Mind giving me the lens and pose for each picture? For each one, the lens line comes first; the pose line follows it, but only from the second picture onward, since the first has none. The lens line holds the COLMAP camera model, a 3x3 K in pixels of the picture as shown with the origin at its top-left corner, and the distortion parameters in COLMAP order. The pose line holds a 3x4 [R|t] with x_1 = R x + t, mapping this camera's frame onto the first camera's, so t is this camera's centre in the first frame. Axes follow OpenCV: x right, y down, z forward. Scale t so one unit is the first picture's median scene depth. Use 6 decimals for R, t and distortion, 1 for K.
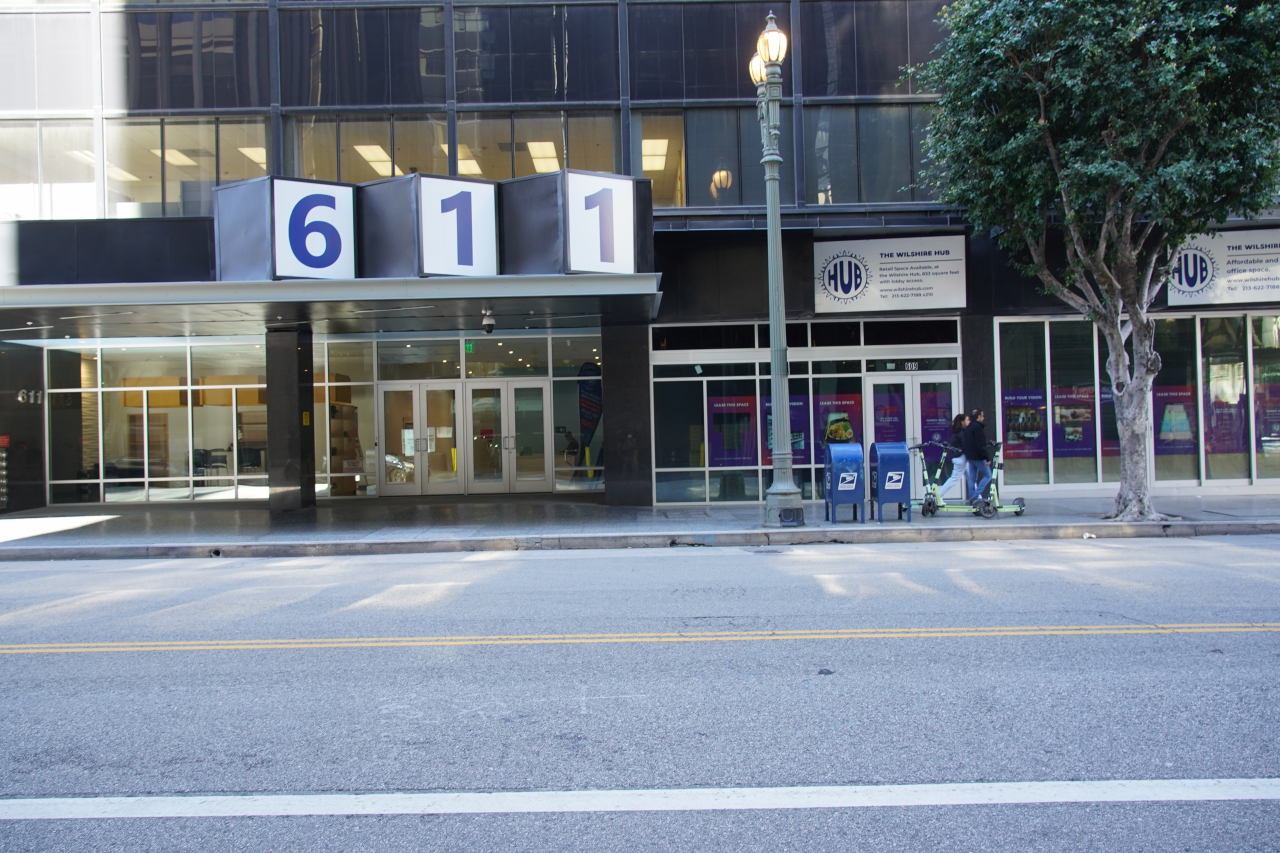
lens RADIAL K [[999.7, 0, 644.9], [0, 999.7, 422.9], [0, 0, 1]] dist [-0.002303, 0.016263]
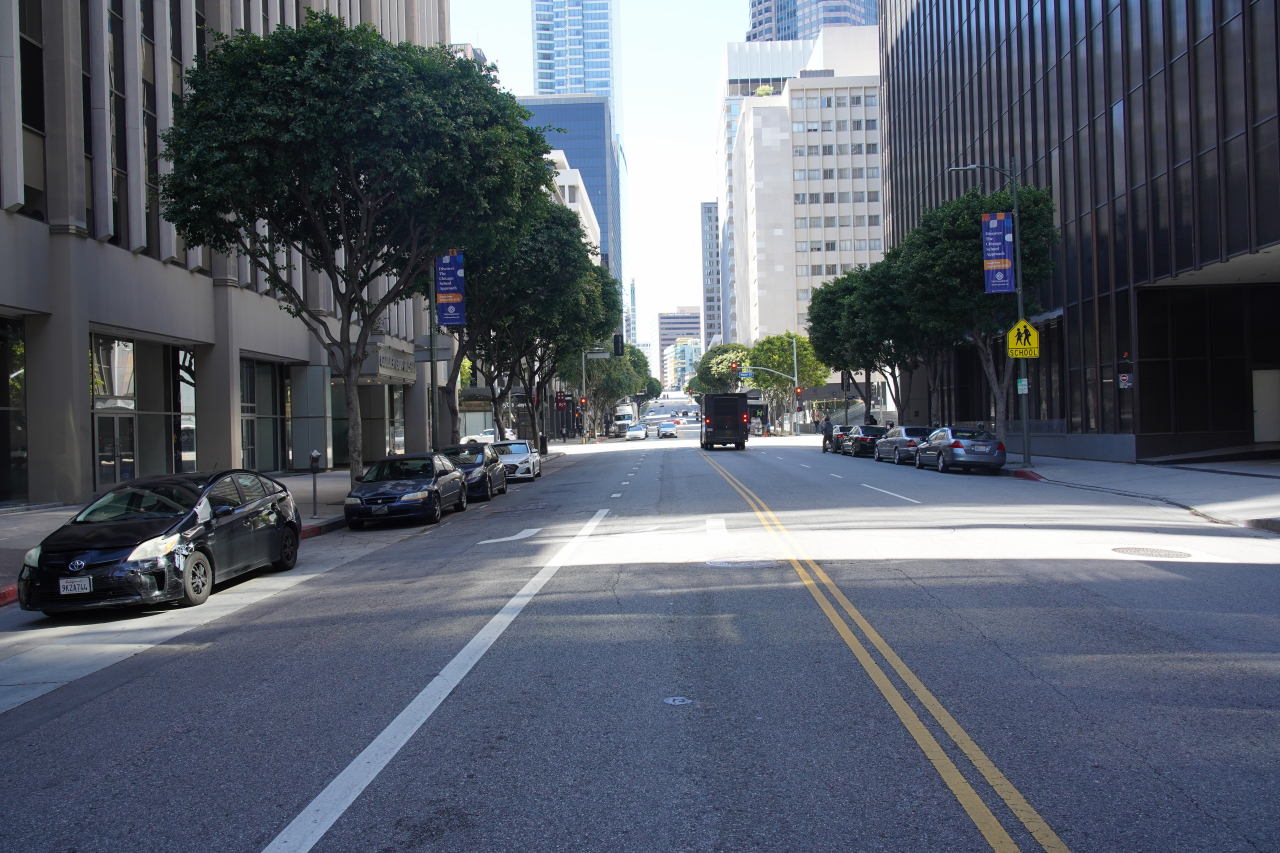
lens RADIAL K [[1008.8, 0, 642.9], [0, 1008.8, 423.9], [0, 0, 1]] dist [-0.005958, 0.009525]
pose [[-0.044386, 0.019893, -0.998816, 0.091008], [0.045153, 0.998820, 0.017887, -0.012260], [0.997994, -0.044306, -0.045232, 0.348909]]
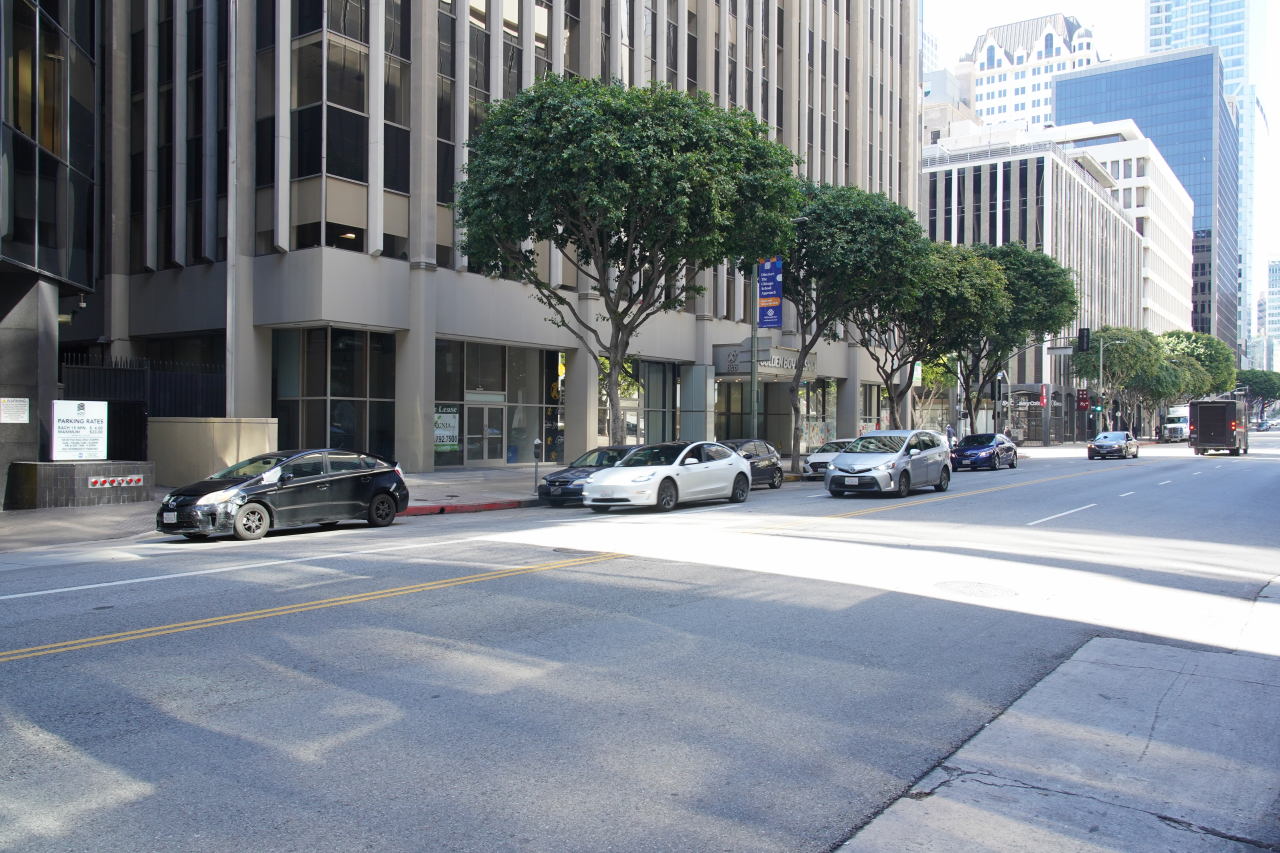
lens RADIAL K [[1008.8, 0, 628.9], [0, 1008.8, 436.0], [0, 0, 1]] dist [-0.005958, 0.009525]
pose [[-0.590005, 0.024984, -0.807013, 0.012753], [0.020881, 0.999659, 0.015682, -0.002306], [0.807129, -0.007599, -0.590326, 0.808991]]
